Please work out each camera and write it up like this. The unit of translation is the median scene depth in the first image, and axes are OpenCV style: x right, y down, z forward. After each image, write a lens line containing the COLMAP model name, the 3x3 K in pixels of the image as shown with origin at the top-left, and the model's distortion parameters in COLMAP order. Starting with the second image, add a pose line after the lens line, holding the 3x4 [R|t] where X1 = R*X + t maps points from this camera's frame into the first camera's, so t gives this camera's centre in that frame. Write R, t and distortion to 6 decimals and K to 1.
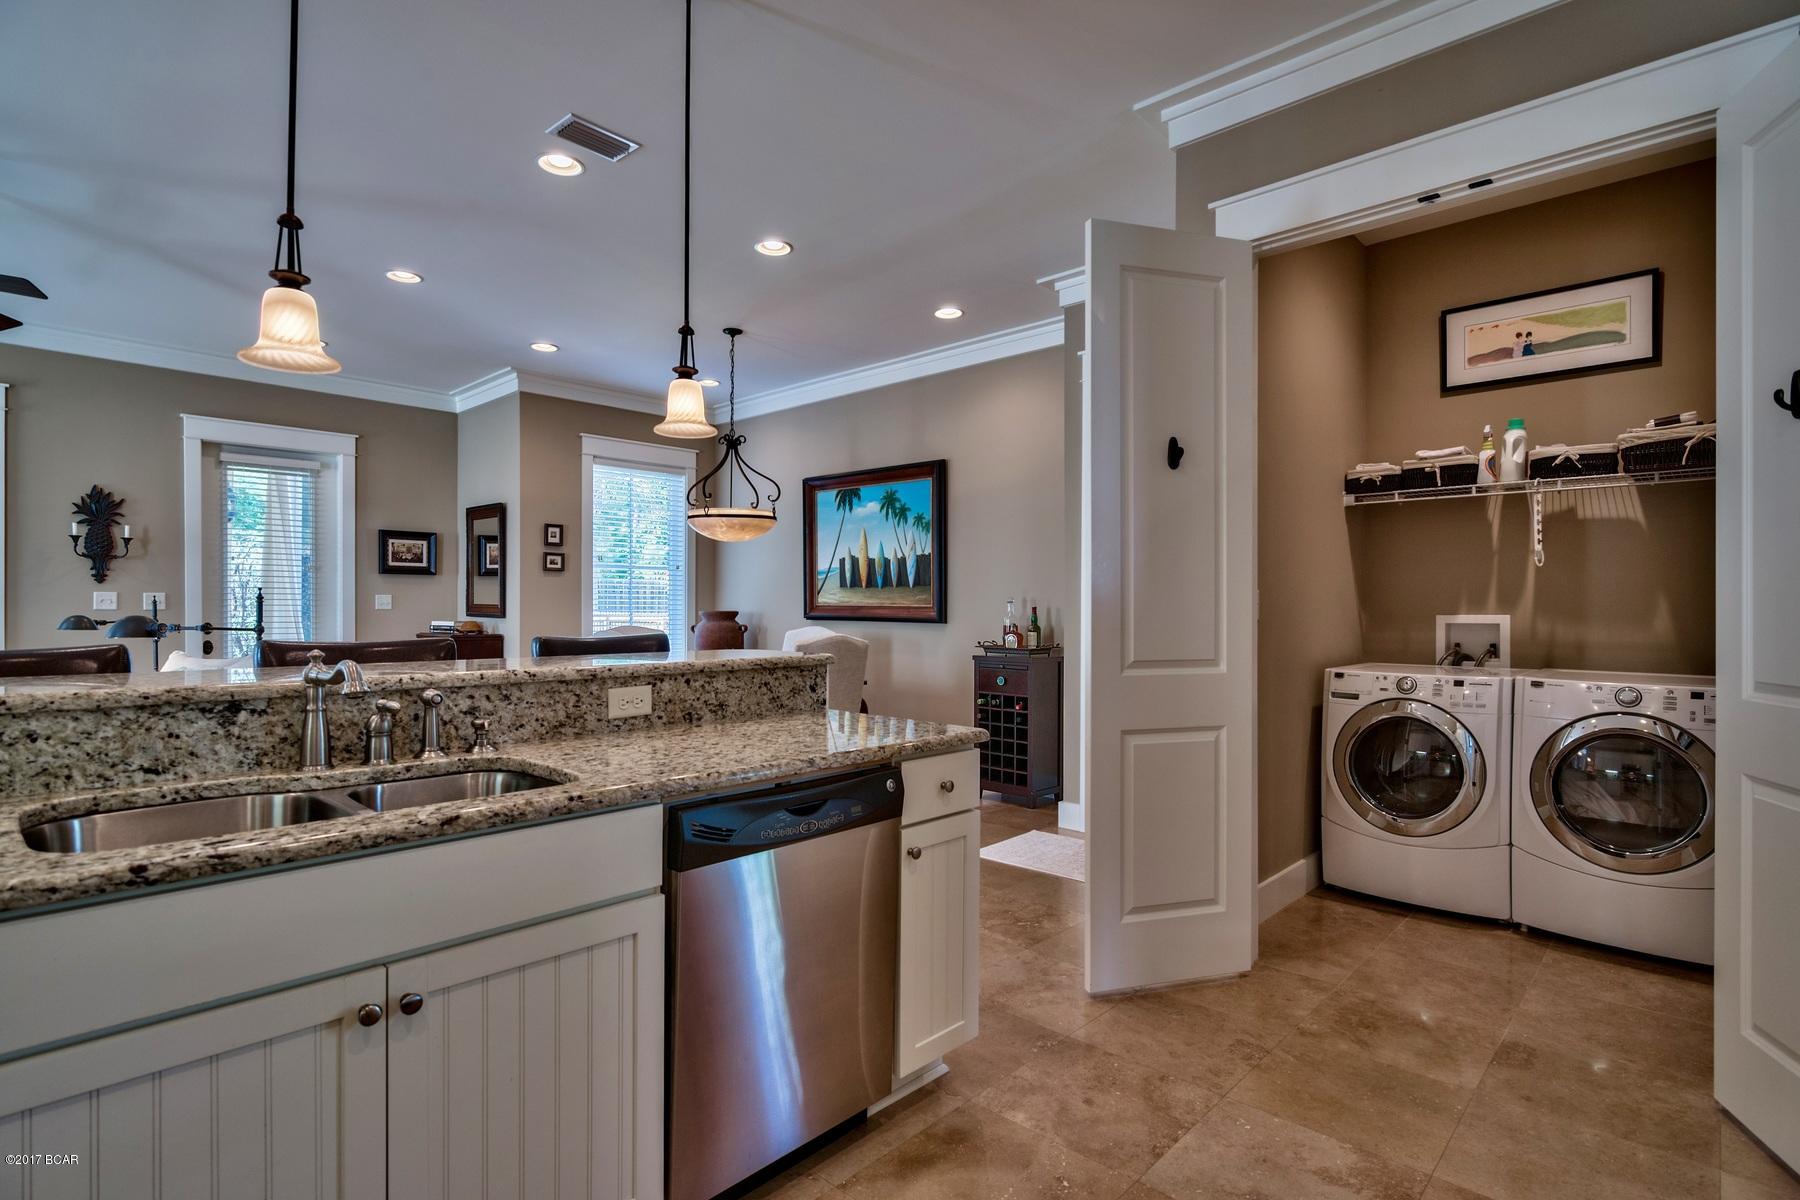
lens RADIAL K [[890.0, 0, 910.4], [0, 890.0, 609.9], [0, 0, 1]] dist [0.000603, -0.000366]
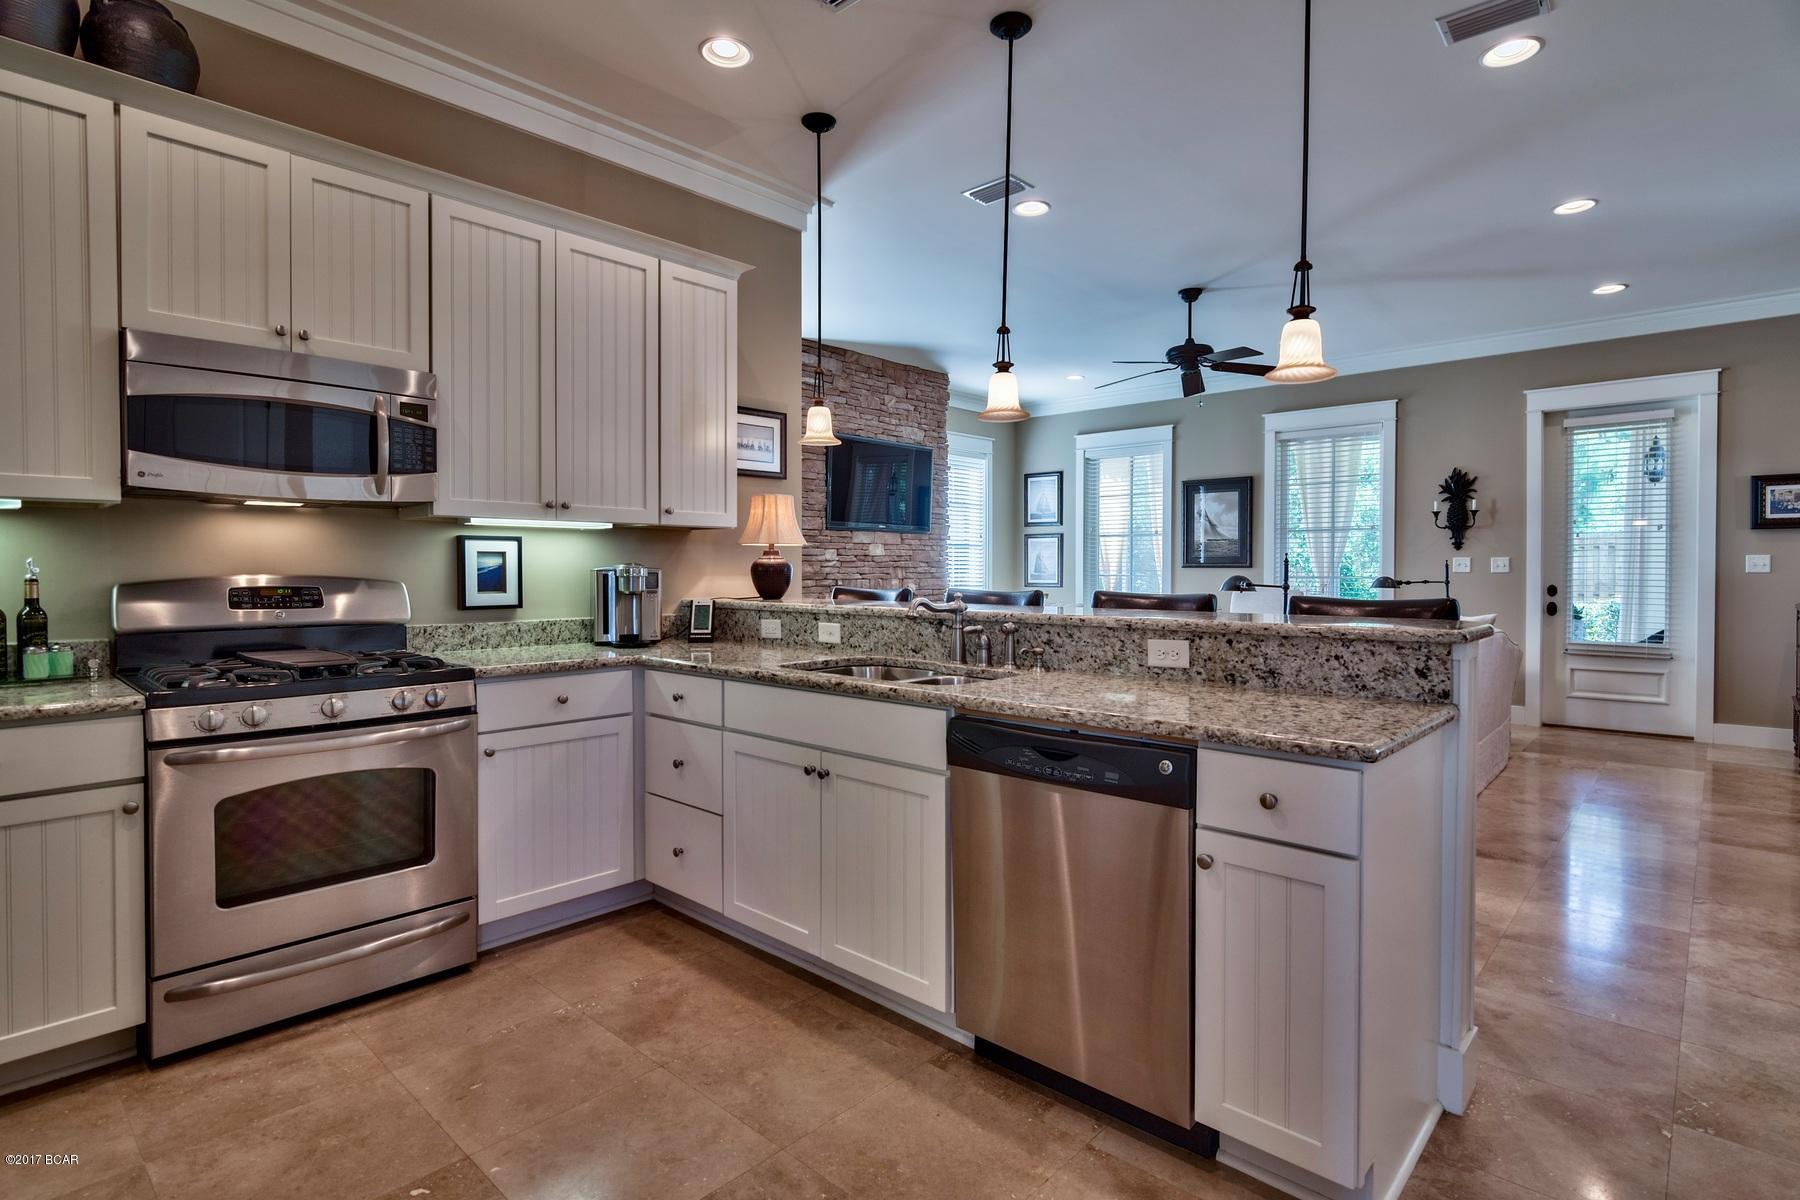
lens RADIAL K [[886.2, 0, 881.4], [0, 886.2, 581.7], [0, 0, 1]] dist [0.002939, -0.000113]
pose [[-0.004347, 0.010989, -0.999930, 0.269941], [-0.002970, 0.999935, 0.011002, 0.001532], [0.999986, 0.003018, -0.004314, 0.228246]]
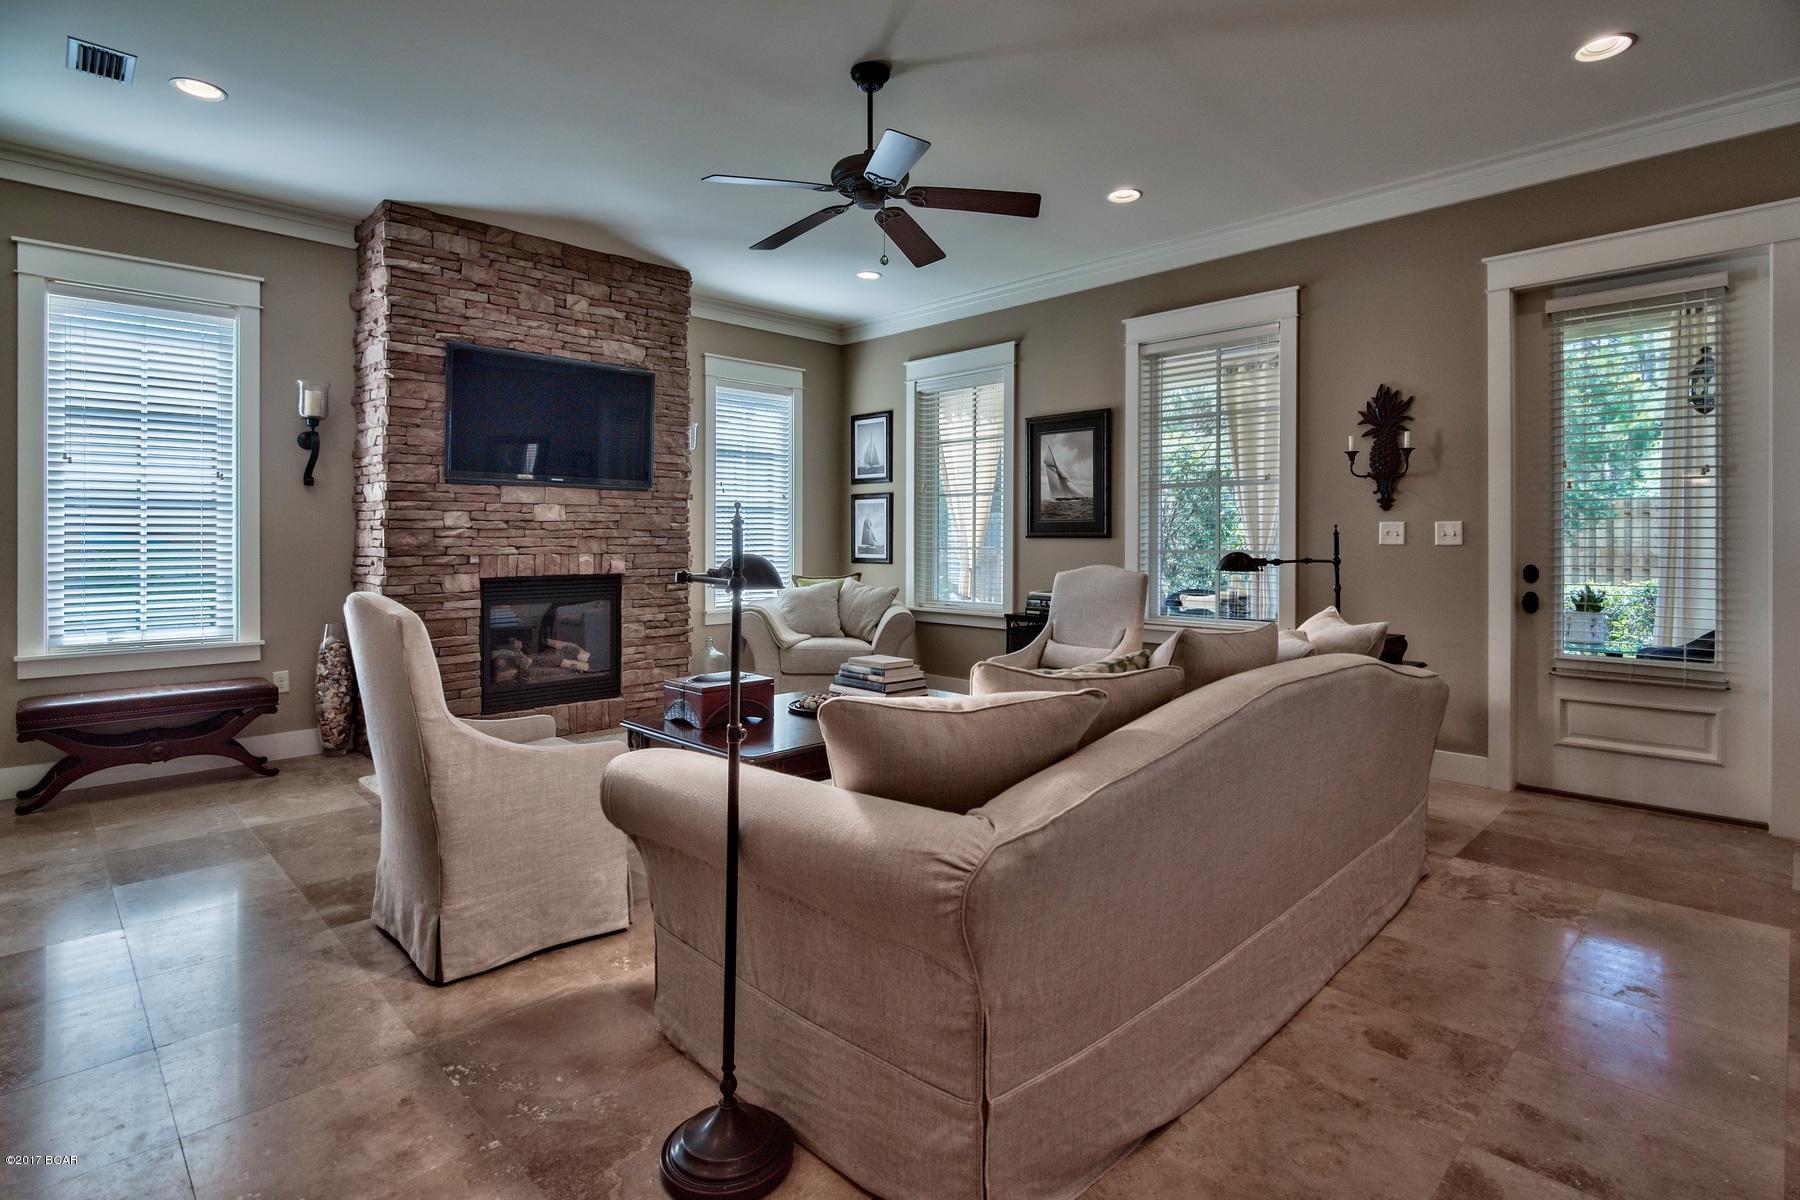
lens RADIAL K [[876.2, 0, 873.2], [0, 876.2, 542.9], [0, 0, 1]] dist [-0.002581, -0.000982]
pose [[-0.053508, 0.000651, -0.998567, -0.123839], [-0.002660, 0.999996, 0.000794, -0.001049], [0.998564, 0.002699, -0.053506, 0.578313]]
